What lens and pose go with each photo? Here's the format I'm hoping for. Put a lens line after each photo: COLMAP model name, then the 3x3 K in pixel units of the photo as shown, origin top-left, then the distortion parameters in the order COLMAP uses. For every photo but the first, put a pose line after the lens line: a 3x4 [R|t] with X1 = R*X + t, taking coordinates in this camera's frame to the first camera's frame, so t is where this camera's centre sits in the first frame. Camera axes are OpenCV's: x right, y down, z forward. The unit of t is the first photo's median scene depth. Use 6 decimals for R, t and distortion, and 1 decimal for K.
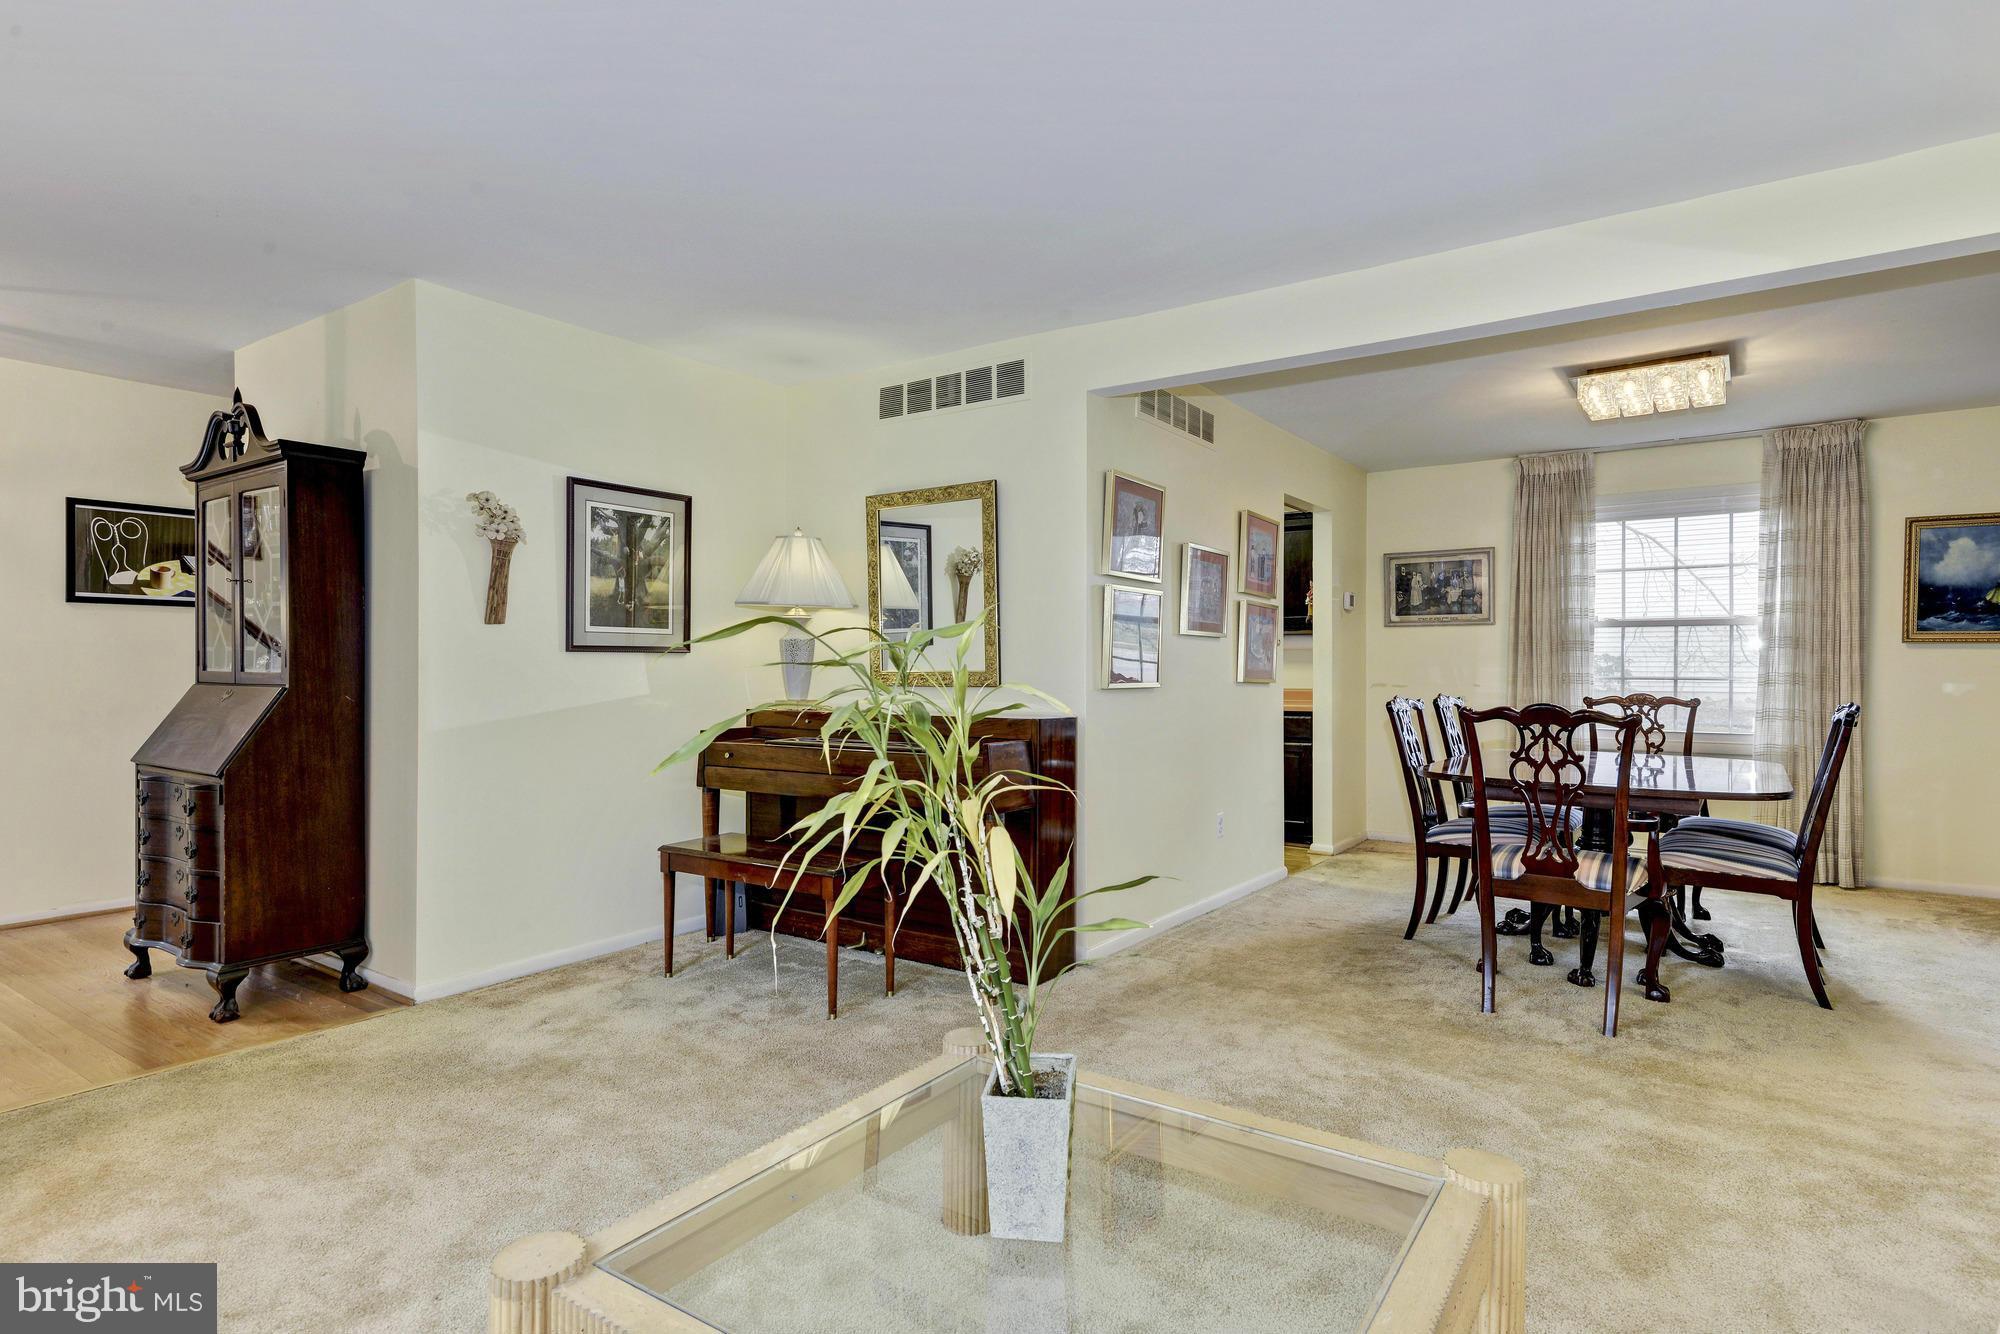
lens RADIAL K [[1056.1, 0, 984.0], [0, 1056.1, 664.1], [0, 0, 1]] dist [0.019582, -0.004566]
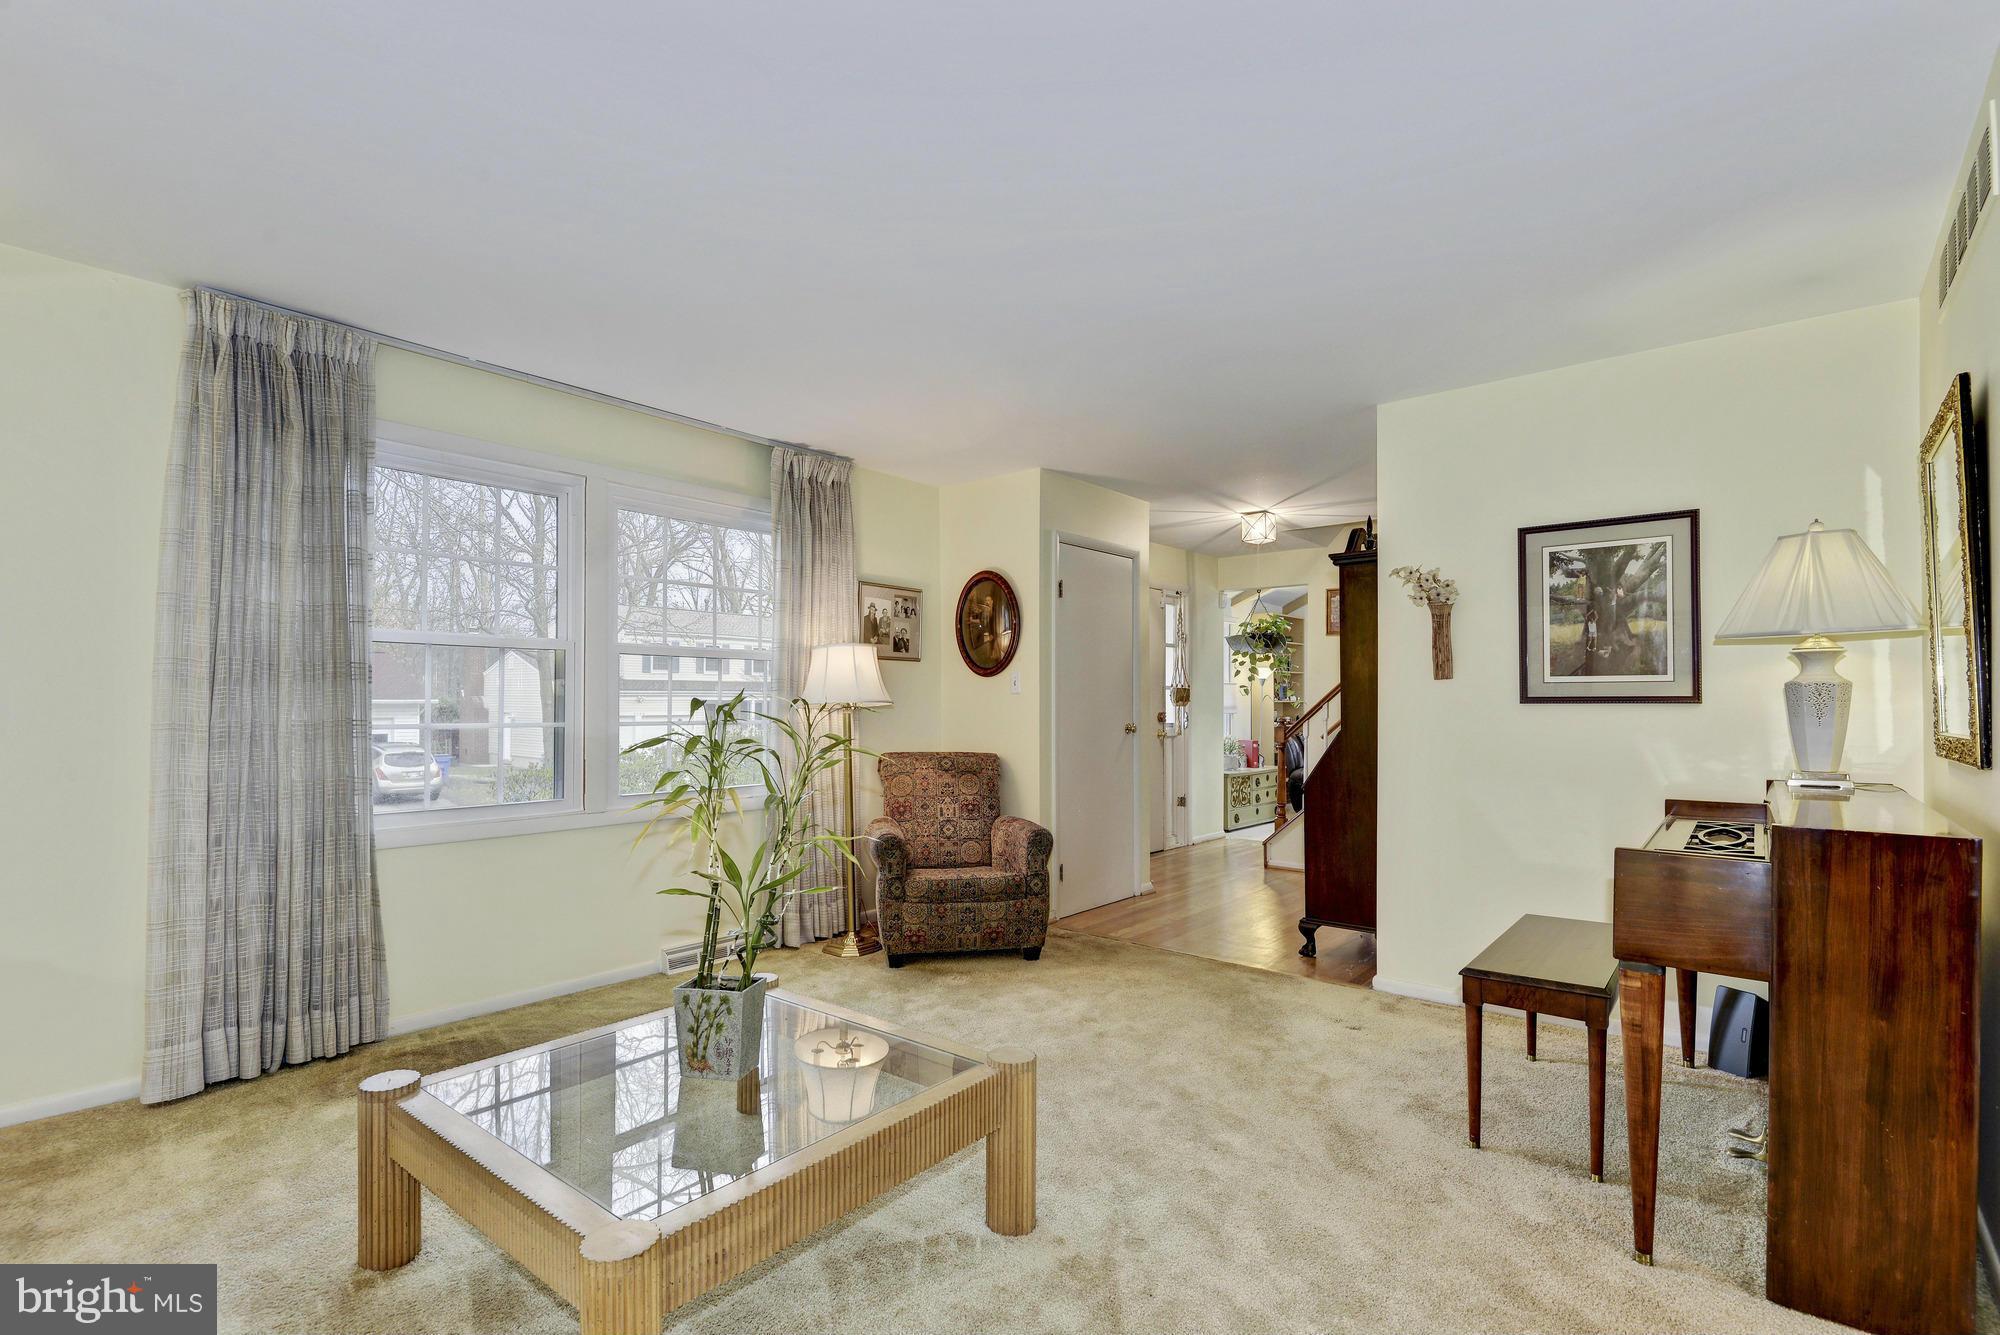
lens RADIAL K [[927.3, 0, 982.4], [0, 927.3, 681.5], [0, 0, 1]] dist [-0.016477, -0.003265]
pose [[-0.110843, -0.026823, -0.993476, 0.509316], [-0.002122, 0.999640, -0.026752, -0.007552], [0.993836, -0.000857, -0.110860, 0.572431]]
